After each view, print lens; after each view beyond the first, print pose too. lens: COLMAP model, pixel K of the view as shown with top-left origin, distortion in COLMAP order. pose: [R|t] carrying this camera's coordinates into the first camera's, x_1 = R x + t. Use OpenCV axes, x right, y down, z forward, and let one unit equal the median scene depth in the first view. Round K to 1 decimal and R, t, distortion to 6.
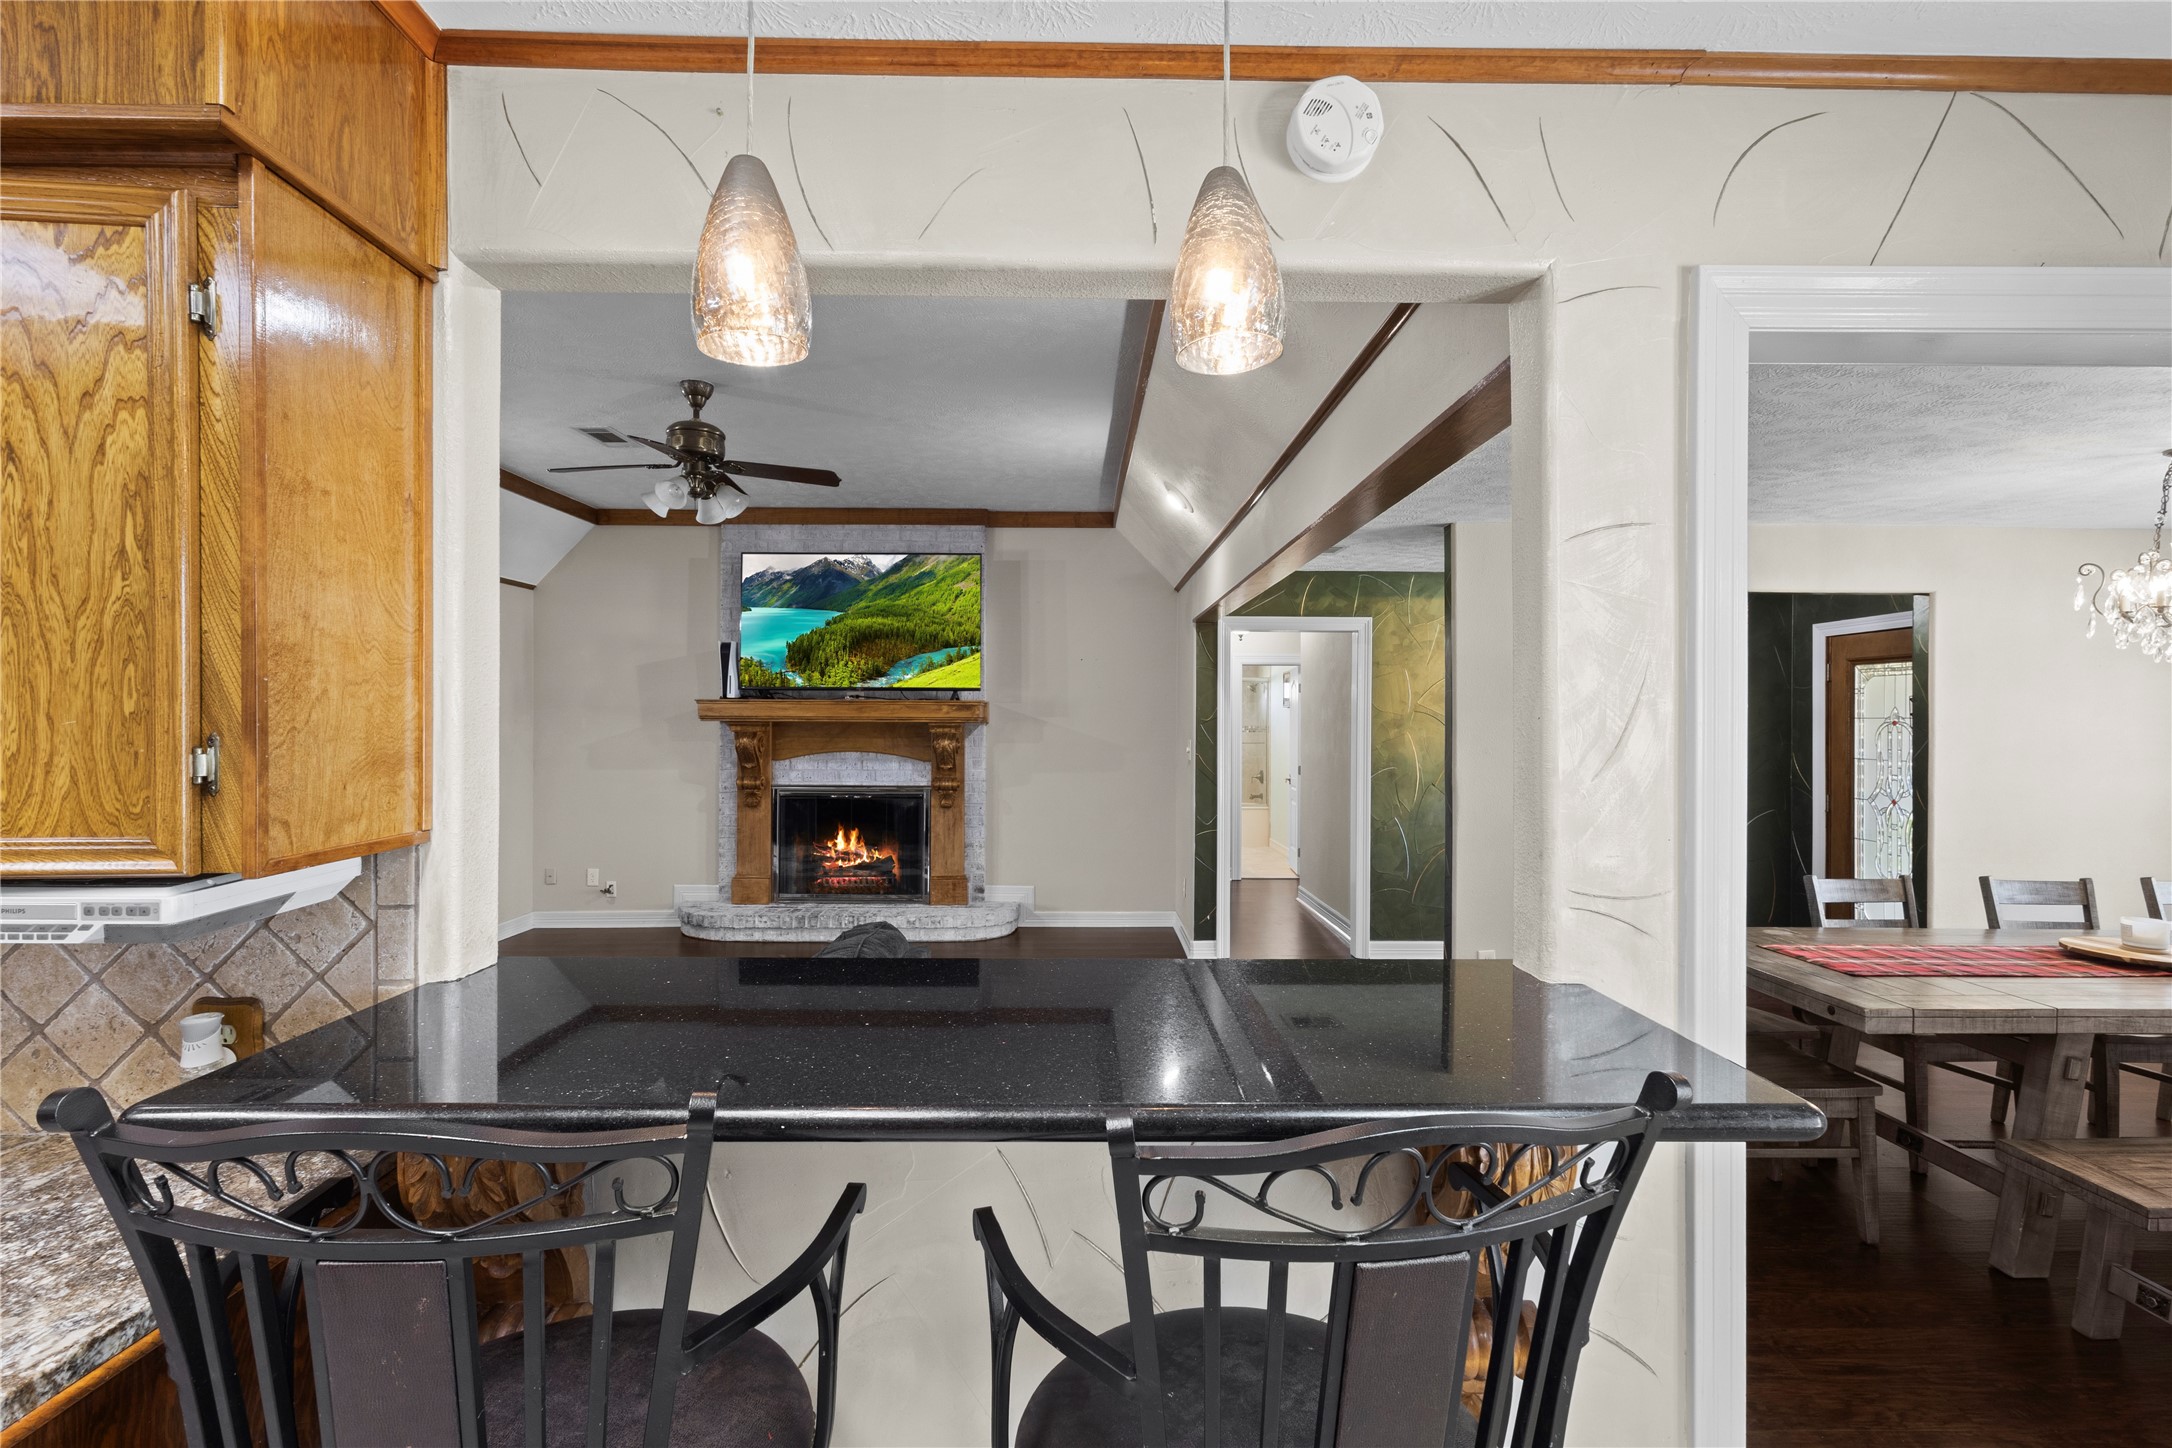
lens RADIAL K [[998.5, 0, 1077.1], [0, 998.5, 729.4], [0, 0, 1]] dist [-0.001199, 0.001612]
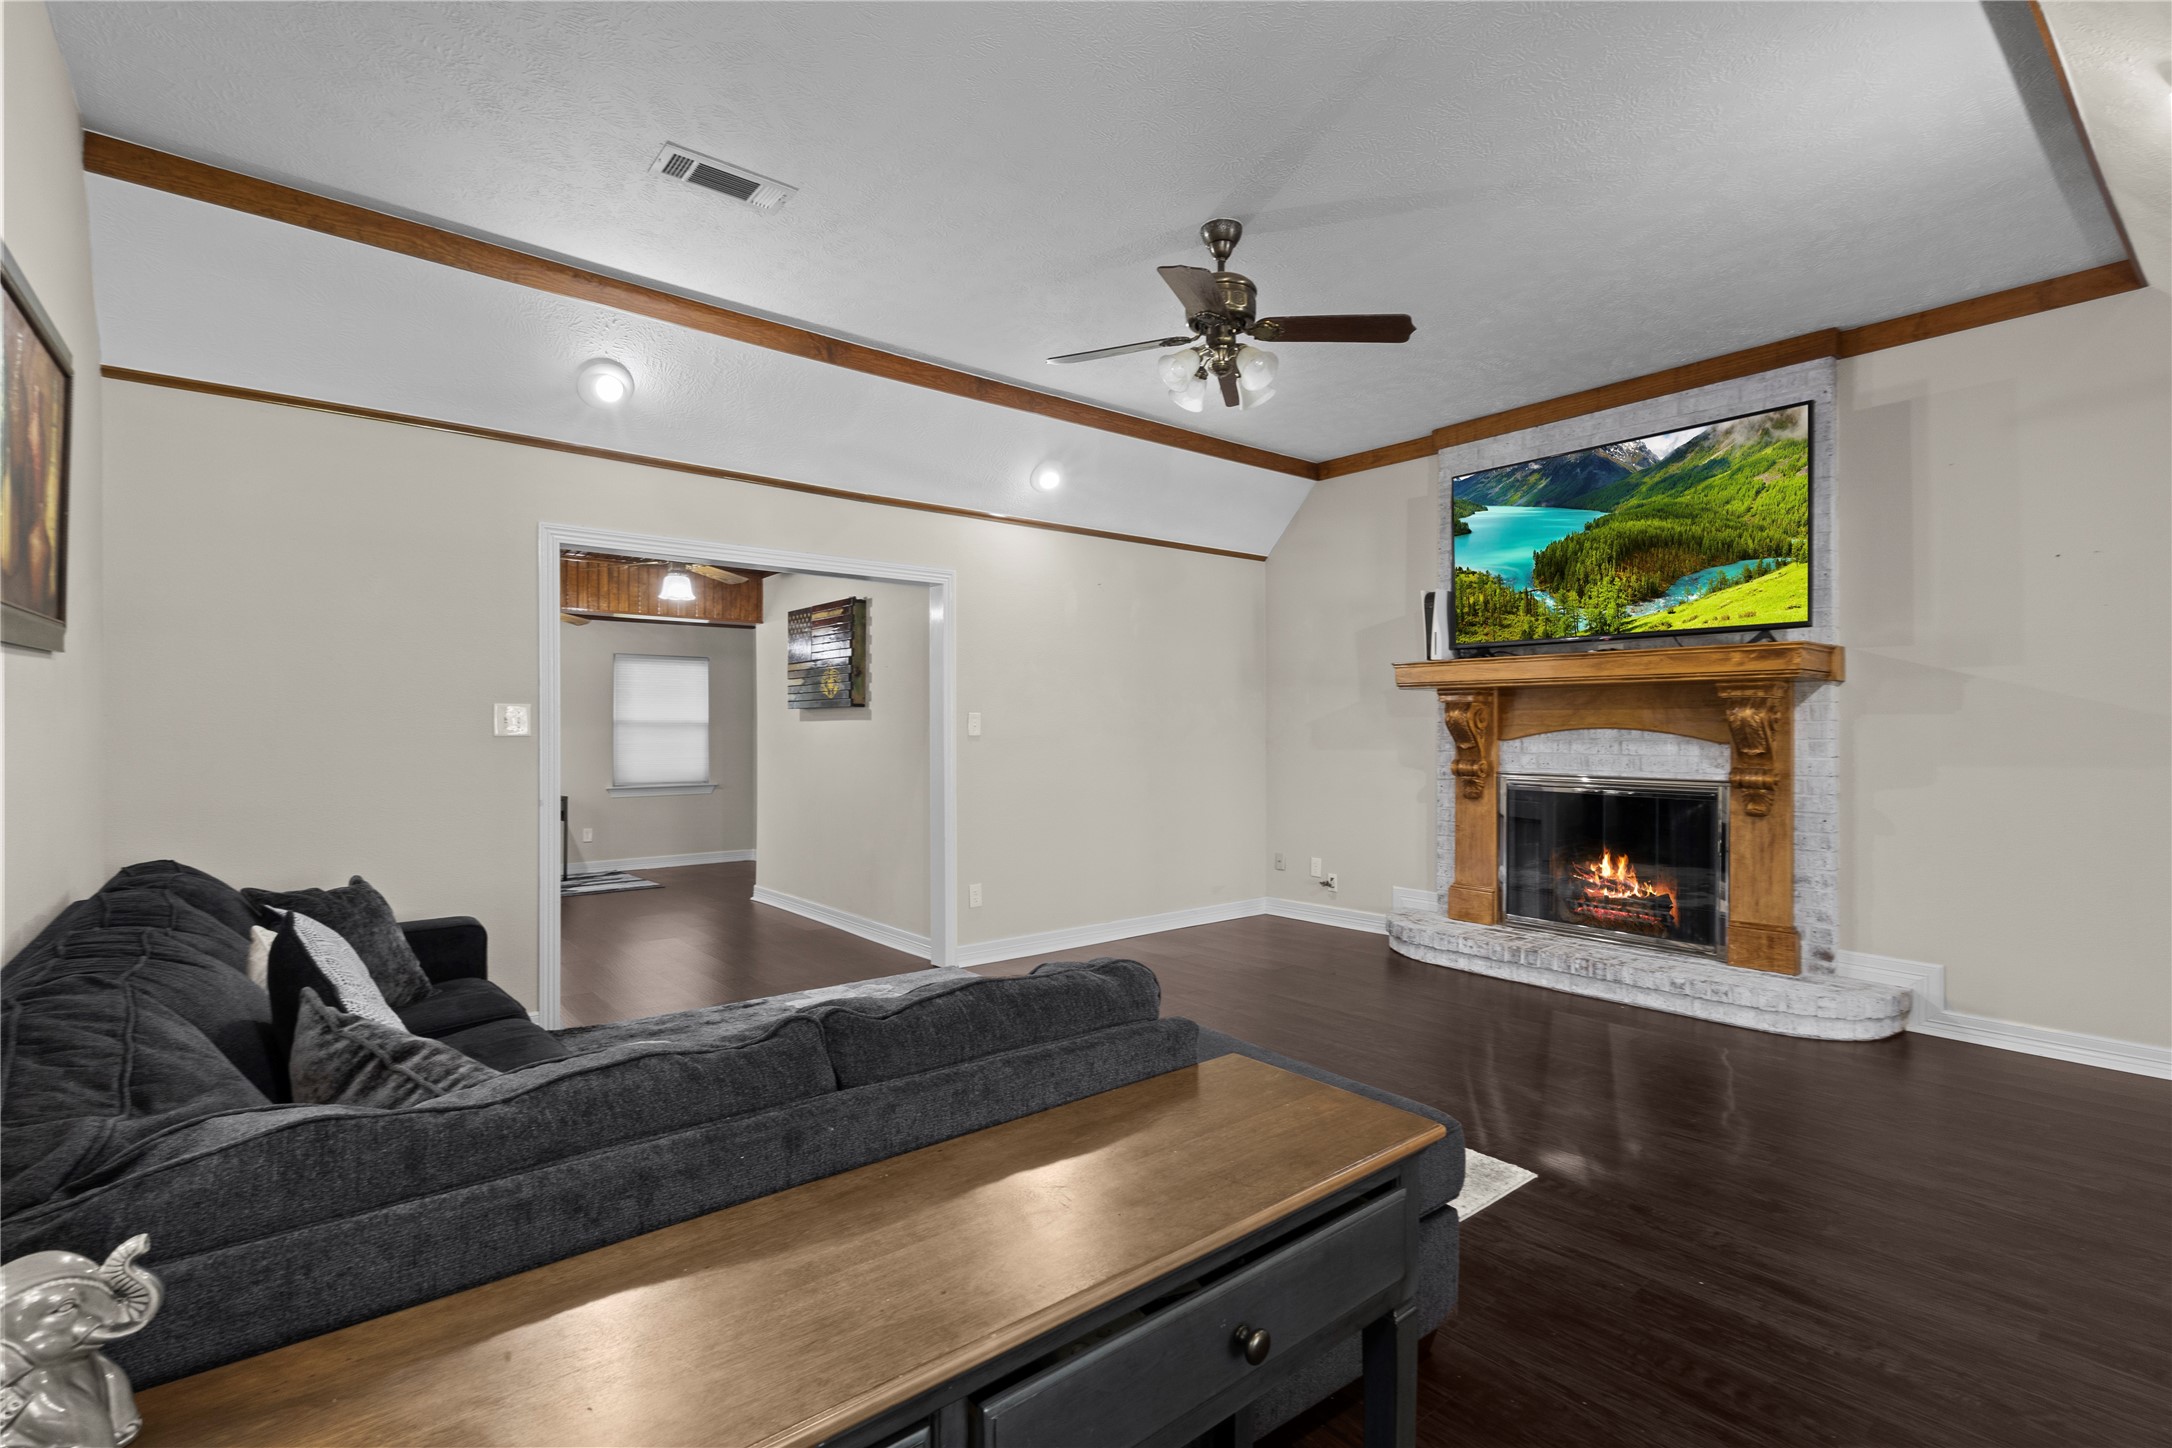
lens RADIAL K [[998.5, 0, 1079.9], [0, 998.5, 727.0], [0, 0, 1]] dist [-0.001199, 0.001612]
pose [[0.628484, -0.002320, -0.777819, 0.092820], [-0.005830, 0.999953, -0.007693, 0.029229], [0.777801, 0.009370, 0.628441, 0.265469]]
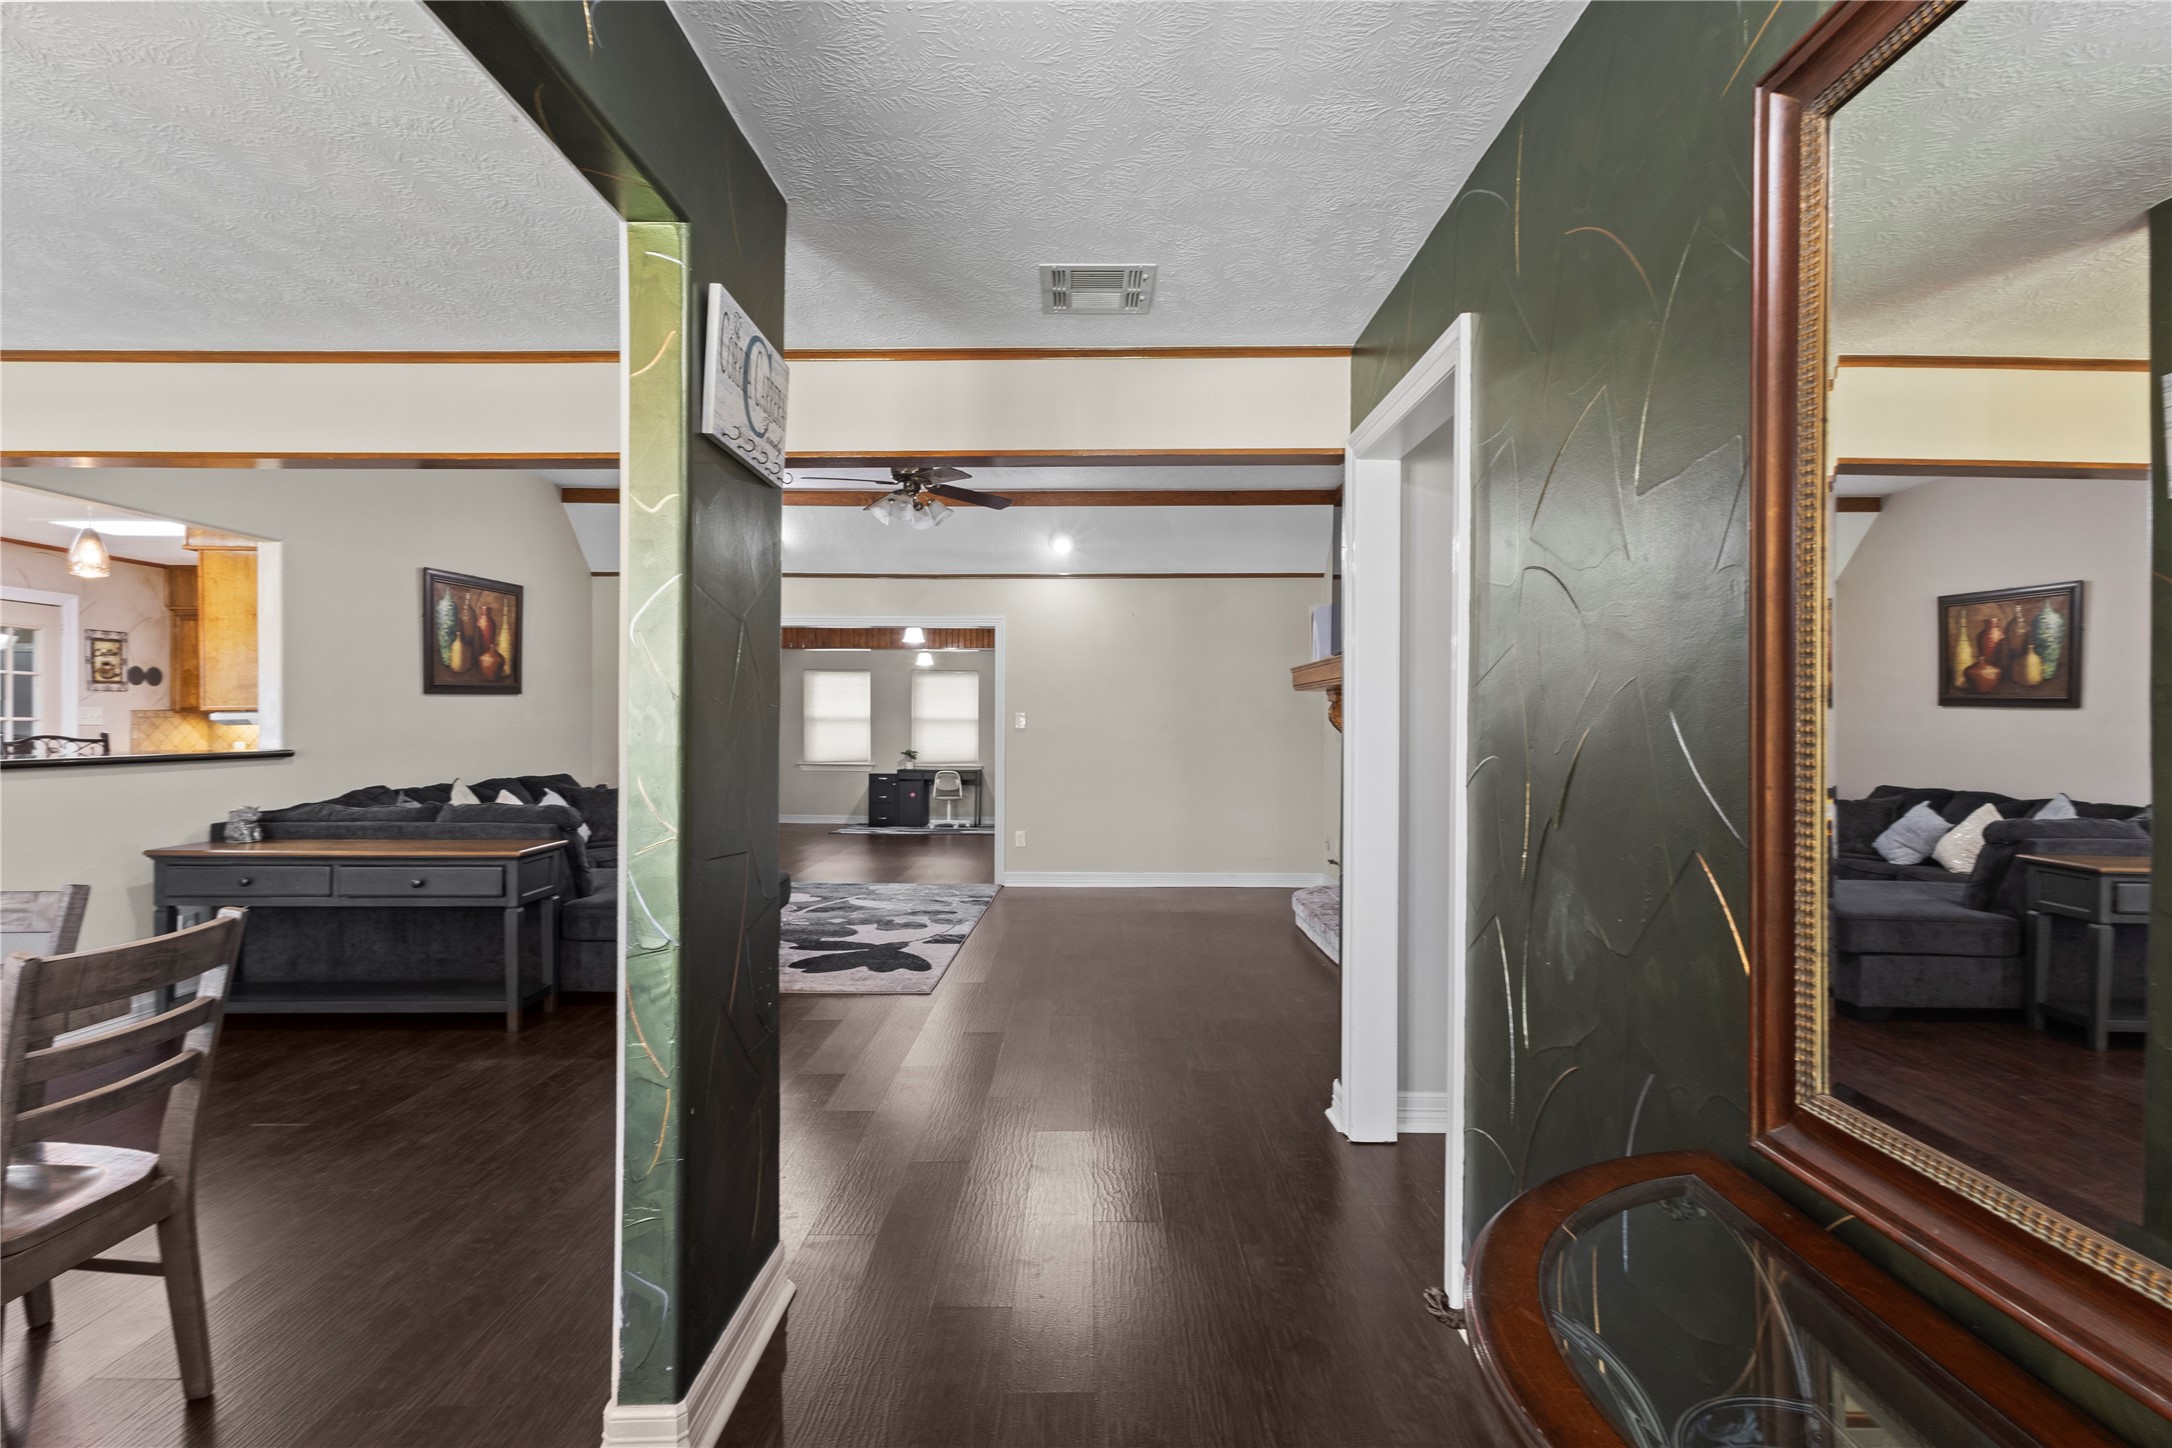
lens RADIAL K [[998.5, 0, 1092.4], [0, 998.5, 725.7], [0, 0, 1]] dist [-0.001199, 0.001612]
pose [[-0.004730, -0.000797, -0.999988, 0.558760], [-0.012056, 0.999927, -0.000740, 0.027216], [0.999916, 0.012052, -0.004739, 0.771207]]
